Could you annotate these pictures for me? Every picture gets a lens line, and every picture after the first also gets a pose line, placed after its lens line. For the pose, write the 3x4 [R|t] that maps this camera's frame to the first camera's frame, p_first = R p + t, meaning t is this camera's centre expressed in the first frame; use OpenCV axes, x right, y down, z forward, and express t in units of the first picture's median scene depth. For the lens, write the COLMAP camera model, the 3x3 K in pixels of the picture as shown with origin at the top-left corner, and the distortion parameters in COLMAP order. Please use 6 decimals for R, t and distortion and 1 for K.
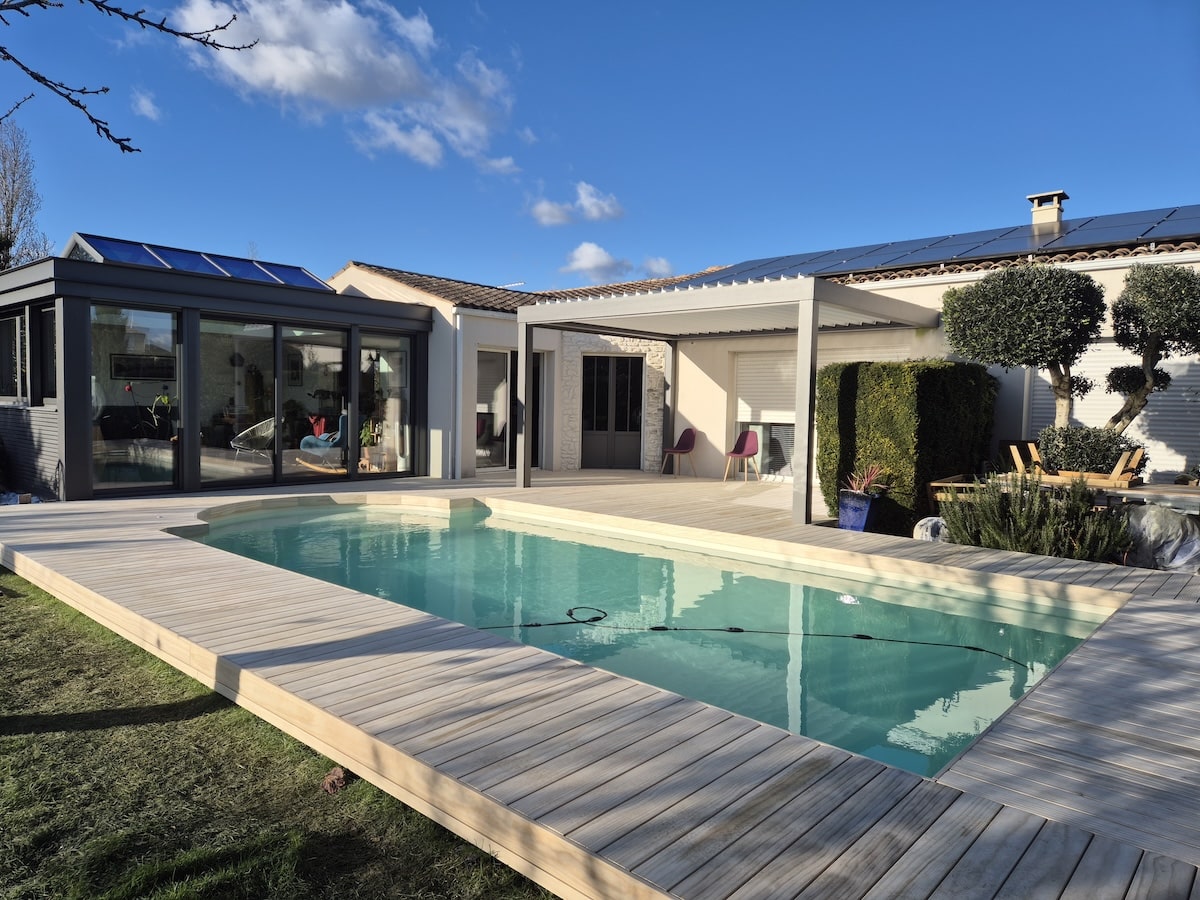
lens RADIAL K [[799.2, 0, 590.1], [0, 799.2, 454.3], [0, 0, 1]] dist [0.107680, -0.098286]
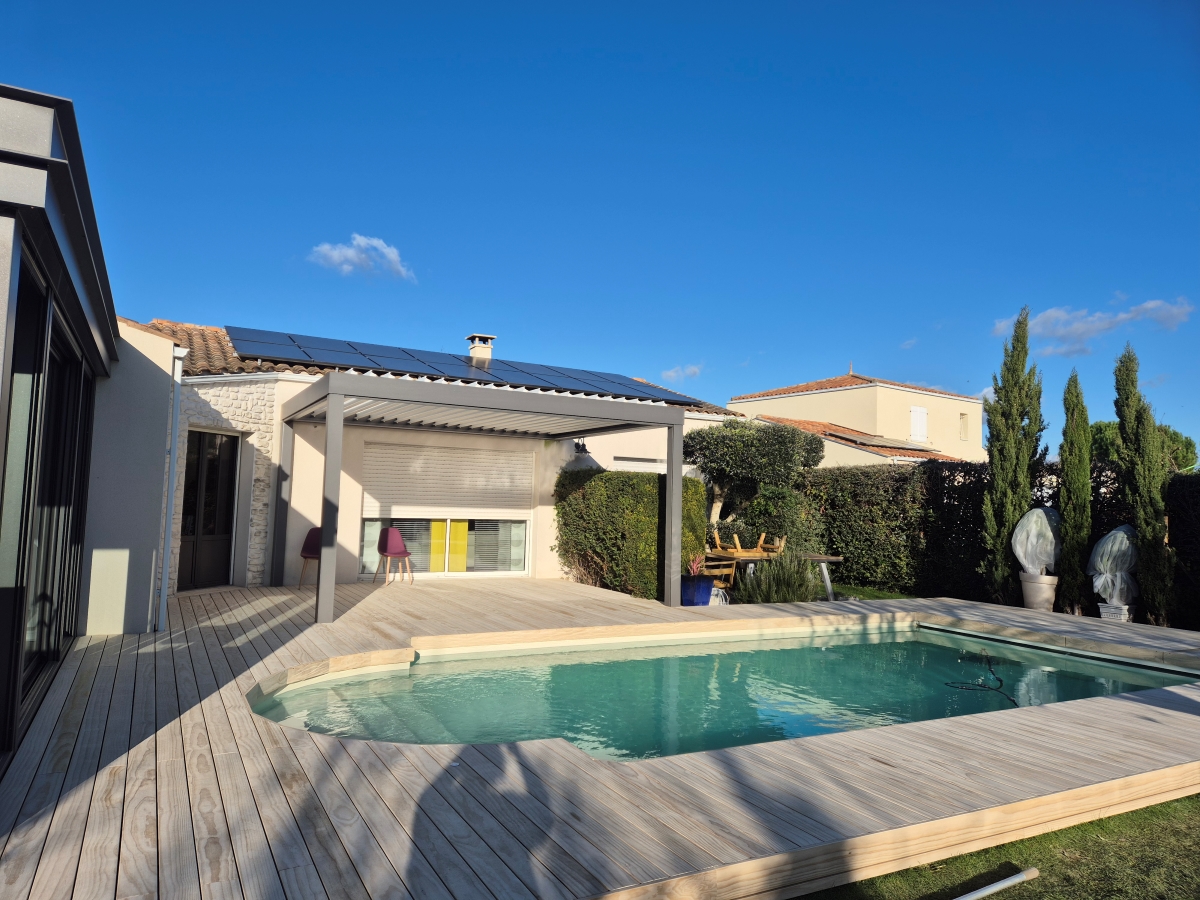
lens RADIAL K [[799.2, 0, 590.1], [0, 799.2, 454.3], [0, 0, 1]] dist [0.107680, -0.098286]
pose [[0.334905, 0.049245, 0.940964, -0.762946], [0.038716, 0.997071, -0.065961, -0.054952], [-0.941456, 0.058521, 0.332017, 0.586461]]
